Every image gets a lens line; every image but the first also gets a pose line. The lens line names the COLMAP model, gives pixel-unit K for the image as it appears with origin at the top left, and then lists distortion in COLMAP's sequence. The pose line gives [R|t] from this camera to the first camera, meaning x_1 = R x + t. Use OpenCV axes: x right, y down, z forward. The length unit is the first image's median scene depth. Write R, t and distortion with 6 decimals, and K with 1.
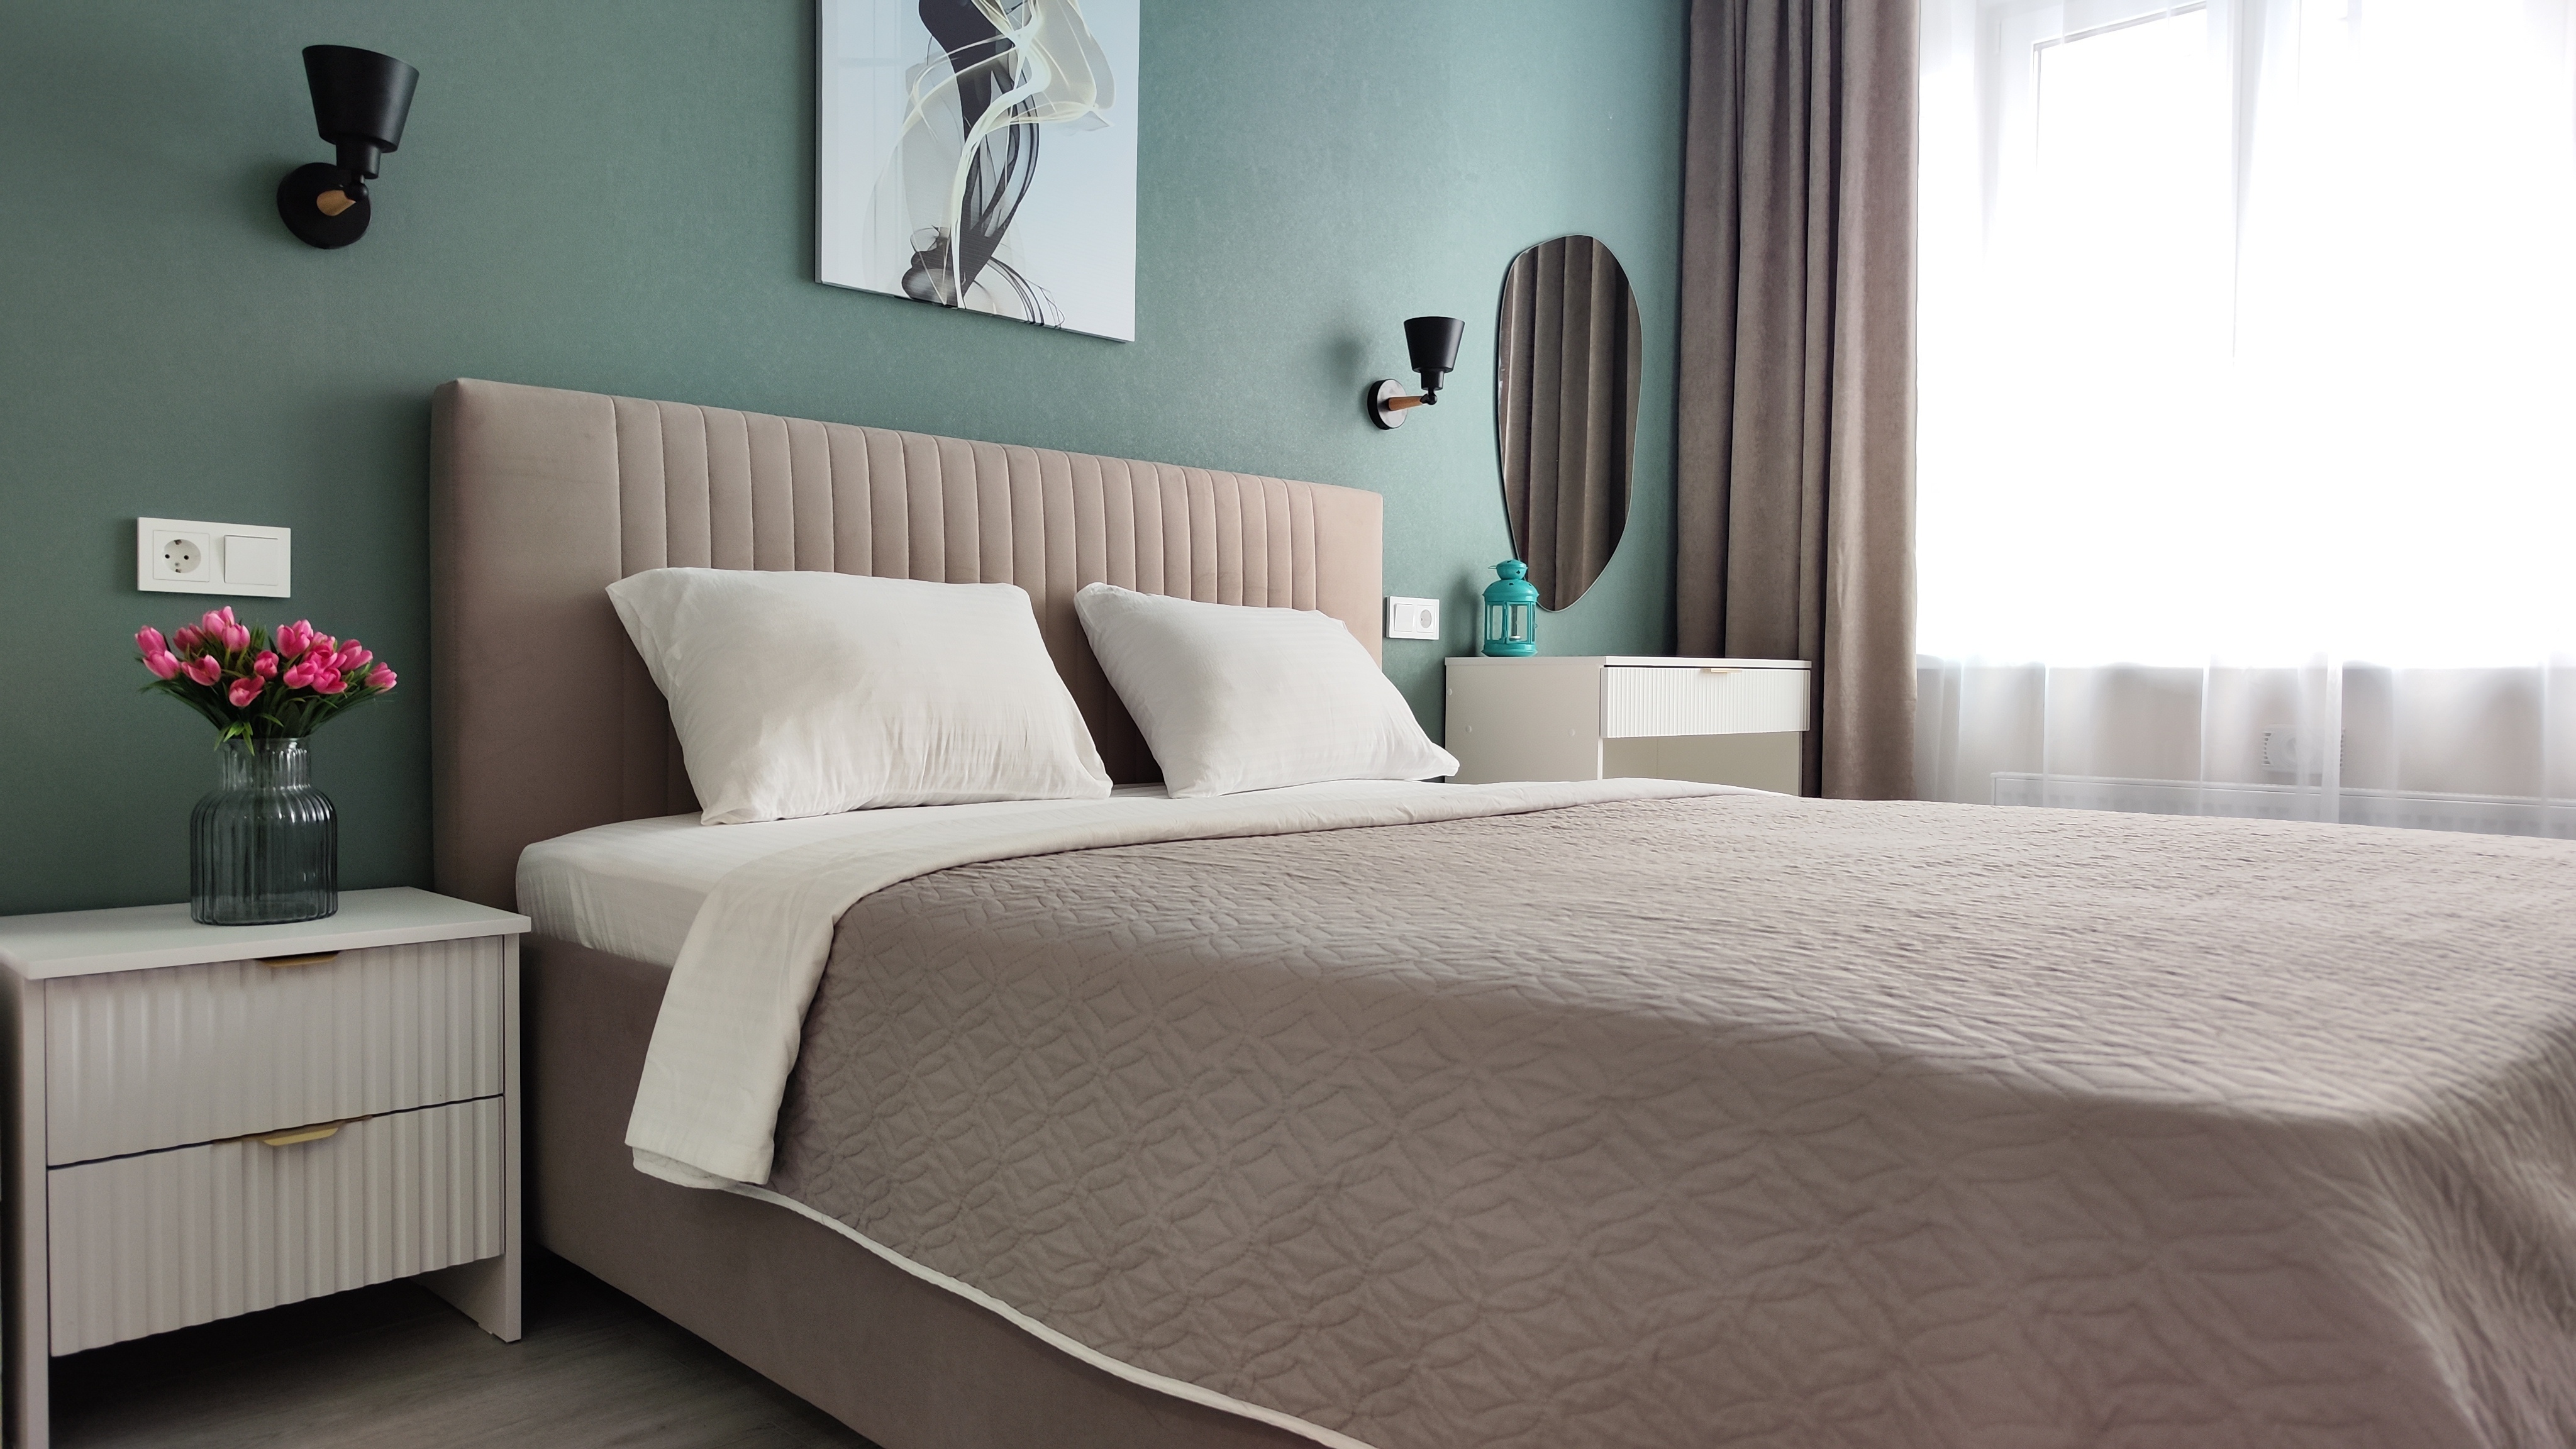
lens RADIAL K [[1754.2, 0, 1358.7], [0, 1754.2, 776.1], [0, 0, 1]] dist [-0.001997, -0.010049]
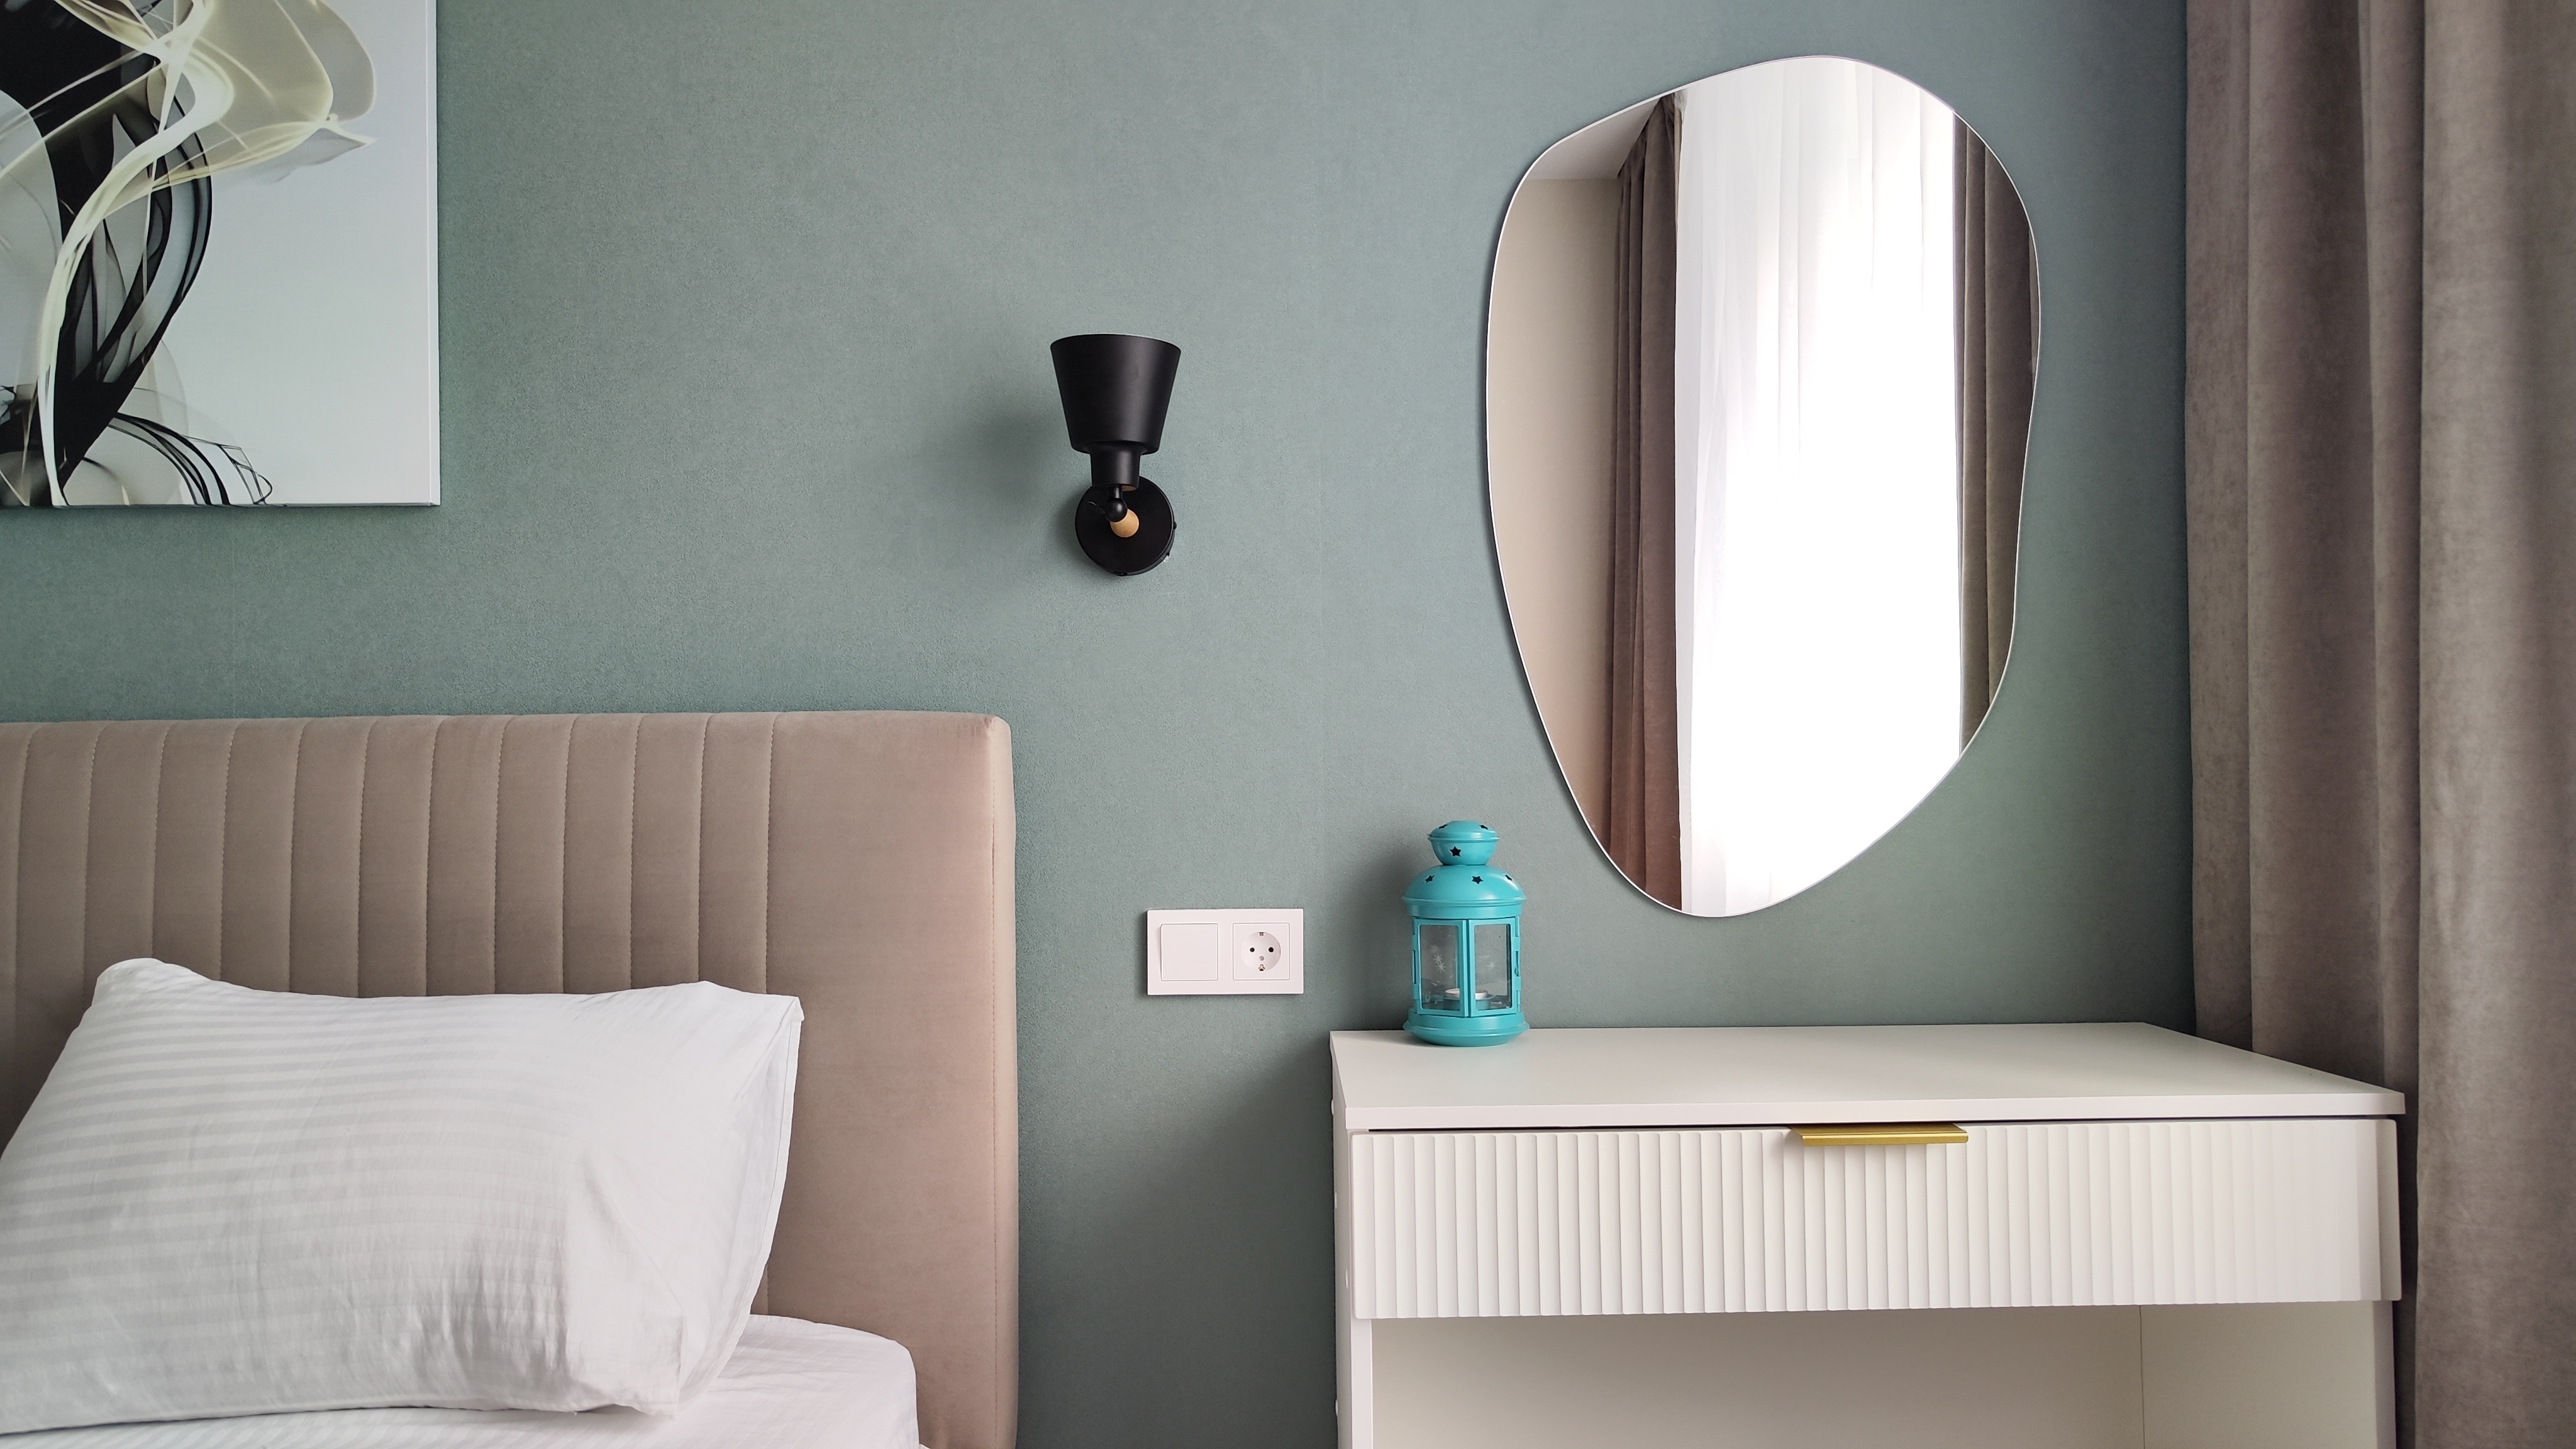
lens RADIAL K [[1754.2, 0, 1358.7], [0, 1754.2, 776.1], [0, 0, 1]] dist [-0.001997, -0.010049]
pose [[0.705238, -0.020214, -0.708683, 0.519972], [-0.020044, 0.998625, -0.048430, -0.150071], [0.708688, 0.048359, 0.703863, 0.884471]]
